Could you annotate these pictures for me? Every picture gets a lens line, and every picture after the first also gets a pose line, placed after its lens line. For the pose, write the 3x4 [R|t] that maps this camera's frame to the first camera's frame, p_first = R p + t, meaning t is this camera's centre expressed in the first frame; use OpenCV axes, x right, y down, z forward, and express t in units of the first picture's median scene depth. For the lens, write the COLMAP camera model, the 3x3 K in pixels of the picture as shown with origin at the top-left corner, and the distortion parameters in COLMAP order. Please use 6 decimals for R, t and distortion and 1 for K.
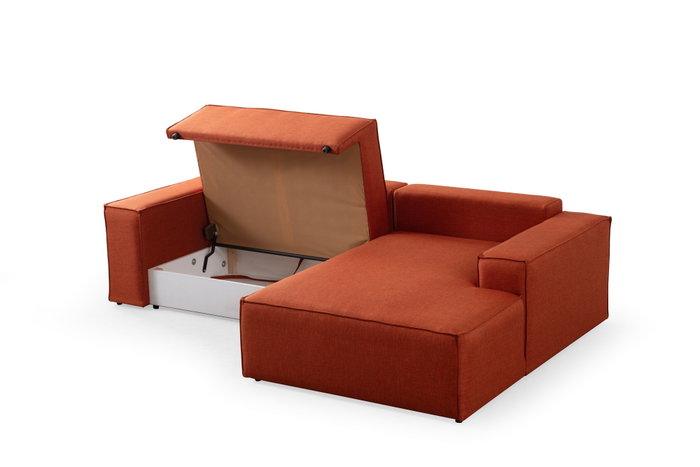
lens RADIAL K [[1374.4, 0, 352.5], [0, 1374.4, 239.1], [0, 0, 1]] dist [0.288169, 0.000000]
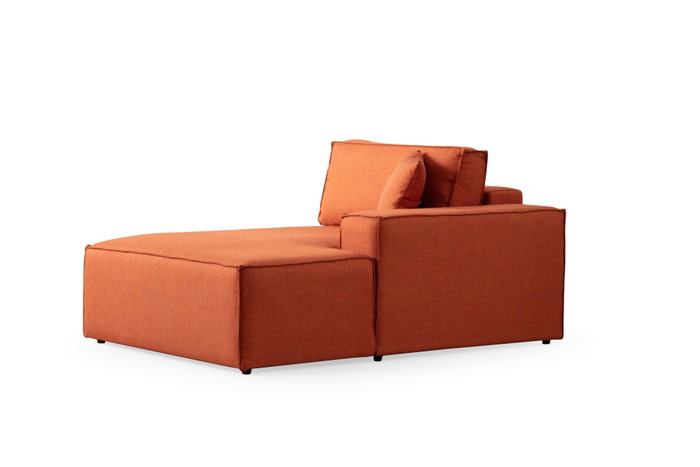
lens RADIAL K [[1904.0, 0, 351.0], [0, 1904.0, 231.9], [0, 0, 1]] dist [0.375688, 0.000000]
pose [[0.935476, 0.056526, -0.348839, 0.517300], [-0.115460, 0.981840, -0.150532, 0.203588], [0.333995, 0.181096, 0.925014, -0.096536]]
